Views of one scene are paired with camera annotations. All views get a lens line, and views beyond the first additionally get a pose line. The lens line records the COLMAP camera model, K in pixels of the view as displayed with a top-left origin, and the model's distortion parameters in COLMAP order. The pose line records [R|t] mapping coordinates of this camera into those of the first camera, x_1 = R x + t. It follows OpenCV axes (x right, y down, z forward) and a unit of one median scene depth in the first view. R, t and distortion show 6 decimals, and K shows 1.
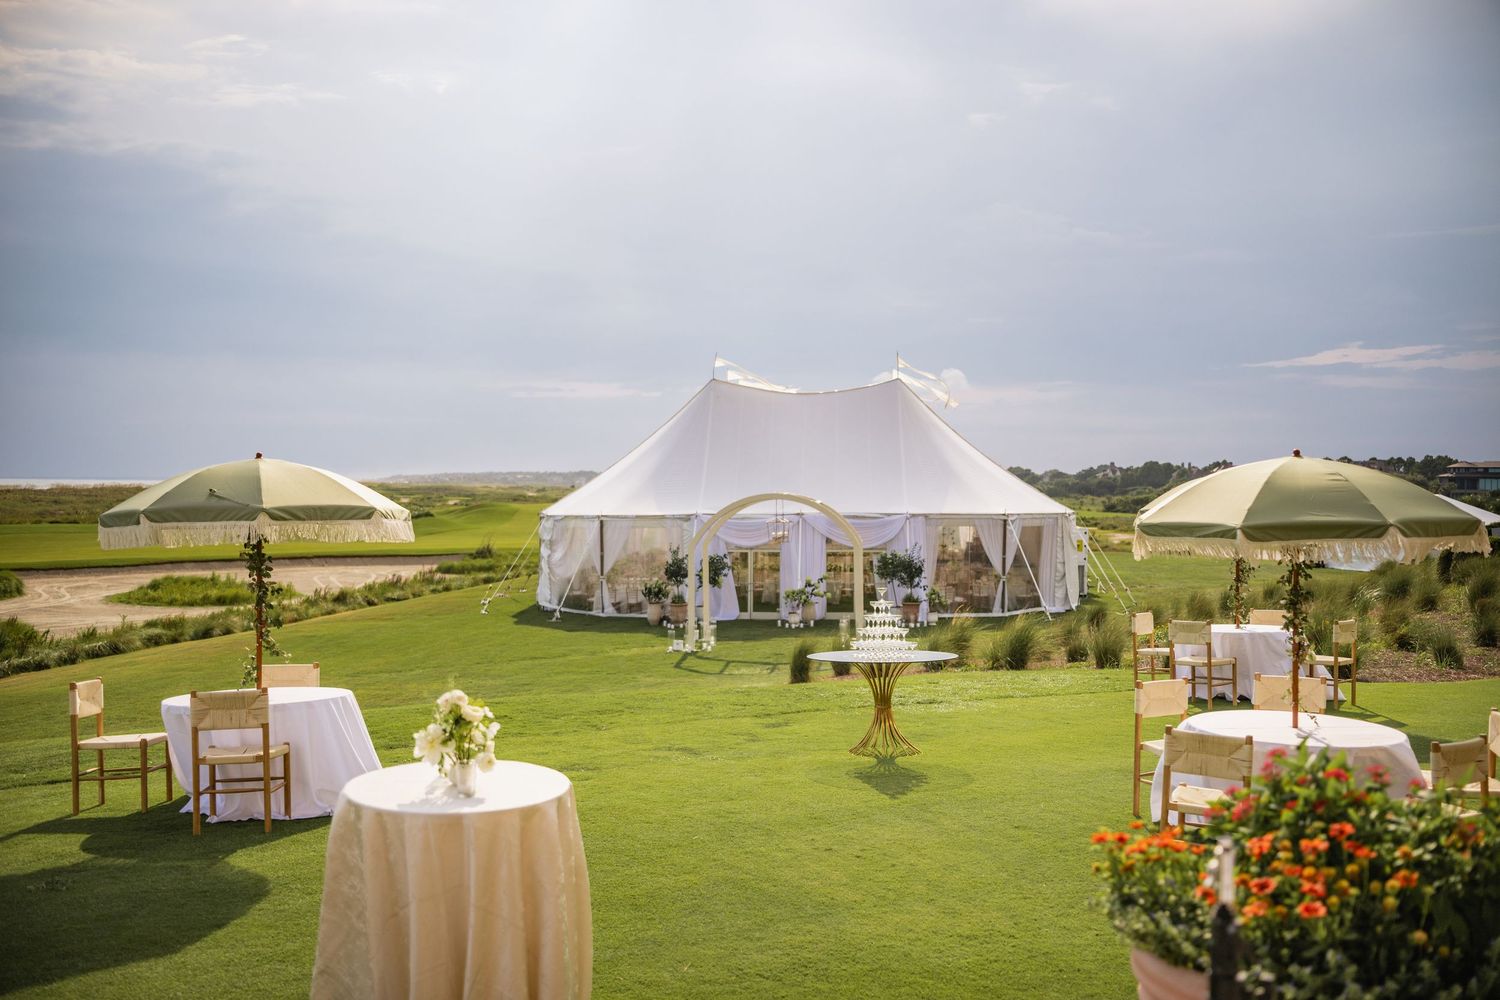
lens RADIAL K [[1514.1, 0, 749.6], [0, 1514.1, 501.2], [0, 0, 1]] dist [0.000394, 0.000000]
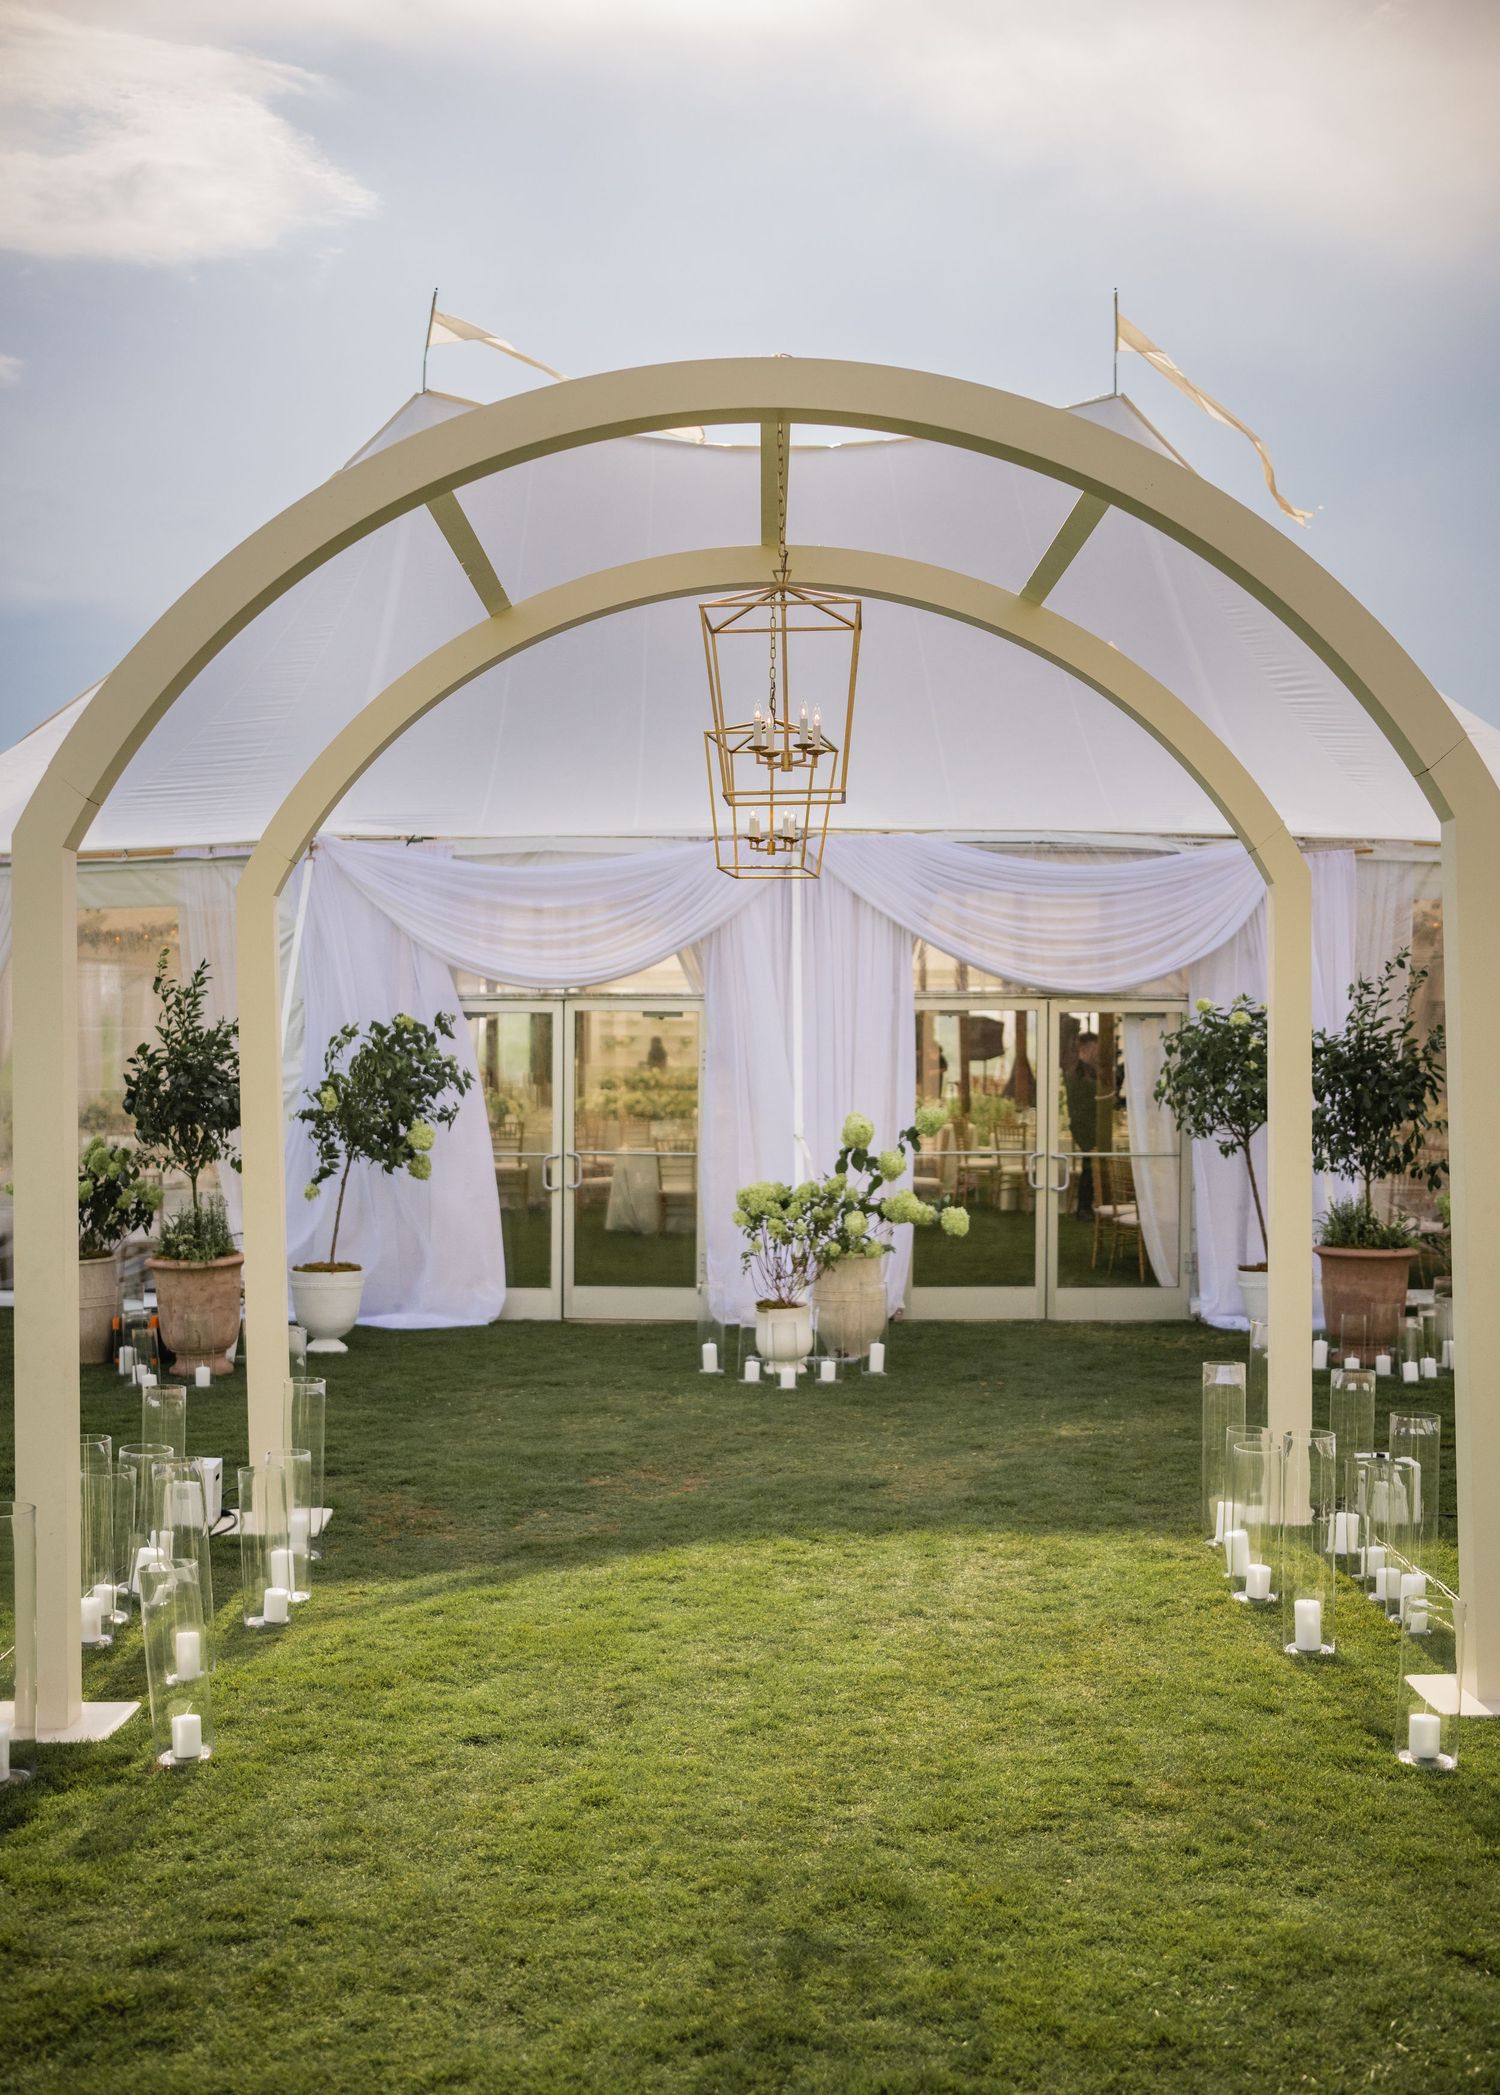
lens RADIAL K [[2220.3, 0, 749.7], [0, 2220.3, 1046.4], [0, 0, 1]] dist [-0.001481, 0.000000]
pose [[0.996333, 0.001460, 0.085546, 0.000011], [-0.001541, 0.999998, 0.000874, 0.038937], [-0.085545, -0.001003, 0.996334, 0.691467]]
